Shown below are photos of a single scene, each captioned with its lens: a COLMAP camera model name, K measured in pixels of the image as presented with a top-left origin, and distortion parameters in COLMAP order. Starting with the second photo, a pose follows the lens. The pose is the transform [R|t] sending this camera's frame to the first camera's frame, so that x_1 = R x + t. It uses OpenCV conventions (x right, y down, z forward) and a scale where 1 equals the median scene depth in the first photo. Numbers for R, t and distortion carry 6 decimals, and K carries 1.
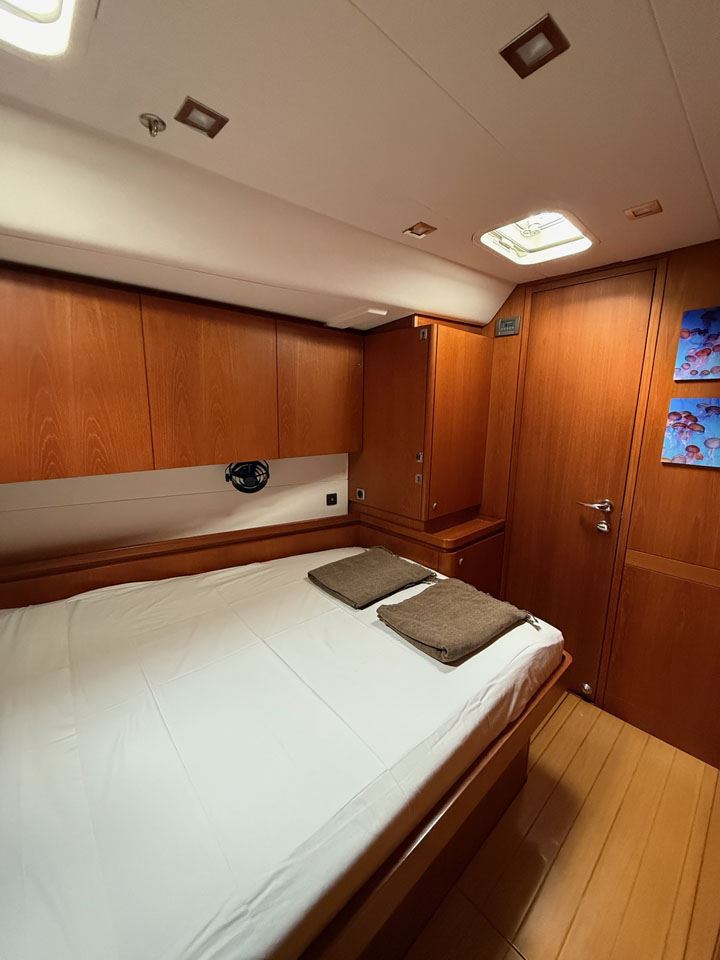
lens RADIAL K [[381.1, 0, 360.9], [0, 381.1, 477.7], [0, 0, 1]] dist [-0.000469, -0.000276]
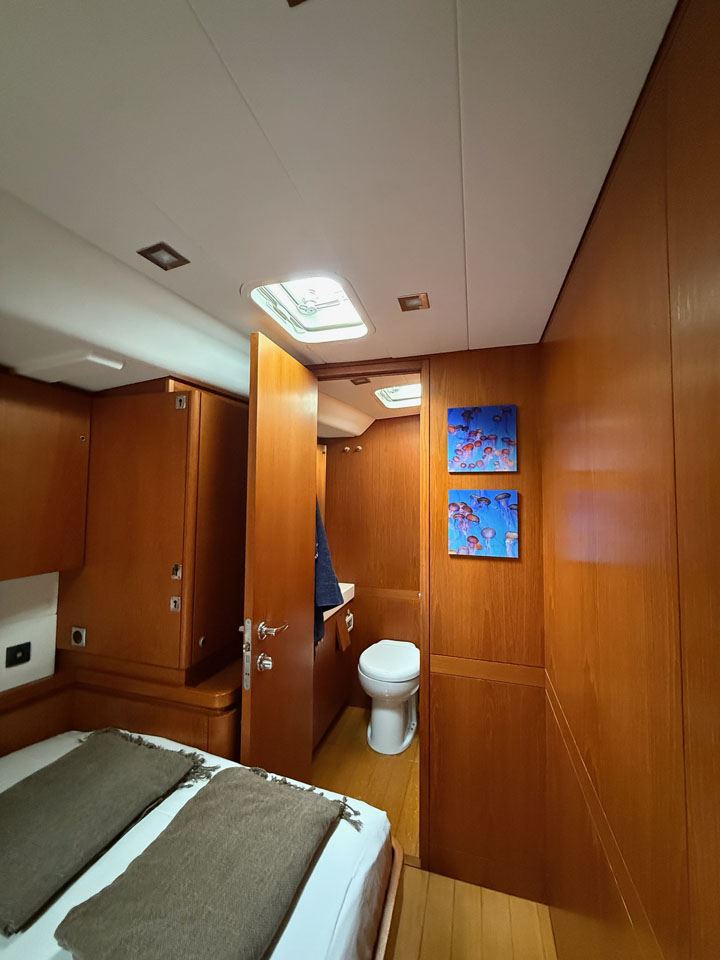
lens RADIAL K [[381.1, 0, 360.9], [0, 381.1, 477.7], [0, 0, 1]] dist [-0.000469, -0.000276]
pose [[0.857950, 0.023596, 0.513190, 0.091617], [0.095812, 0.974068, -0.204965, -0.050417], [-0.504719, 0.225020, 0.833442, 0.248913]]
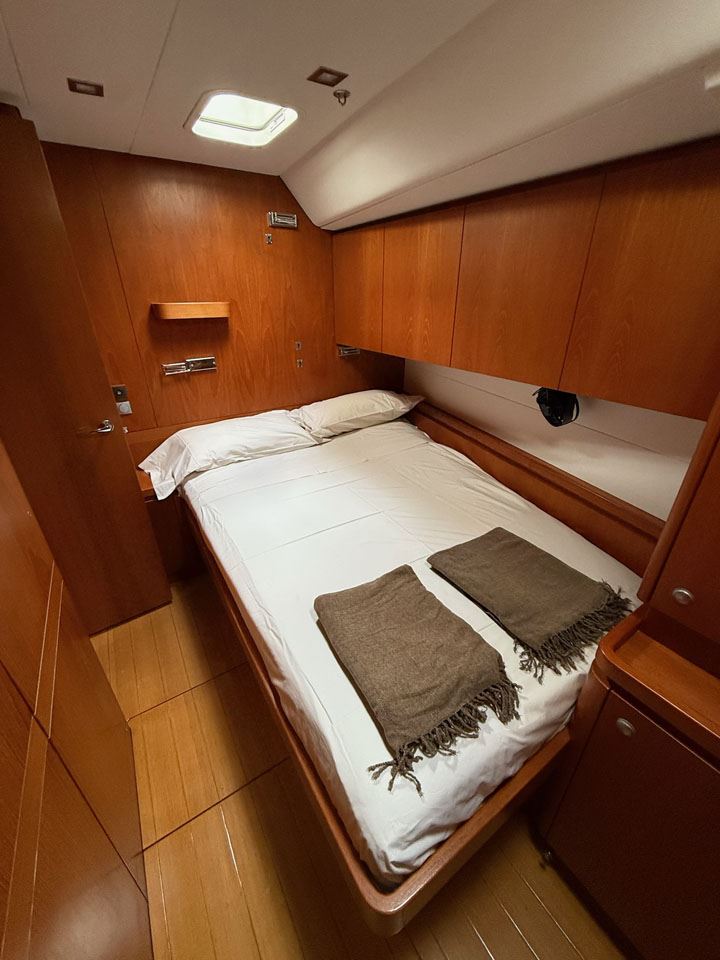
lens RADIAL K [[381.1, 0, 360.9], [0, 381.1, 477.7], [0, 0, 1]] dist [-0.000469, -0.000276]
pose [[-0.165162, 0.422076, -0.891388, 0.634915], [-0.183755, 0.874806, 0.448272, -0.174503], [0.968997, 0.237835, -0.066926, 0.750122]]
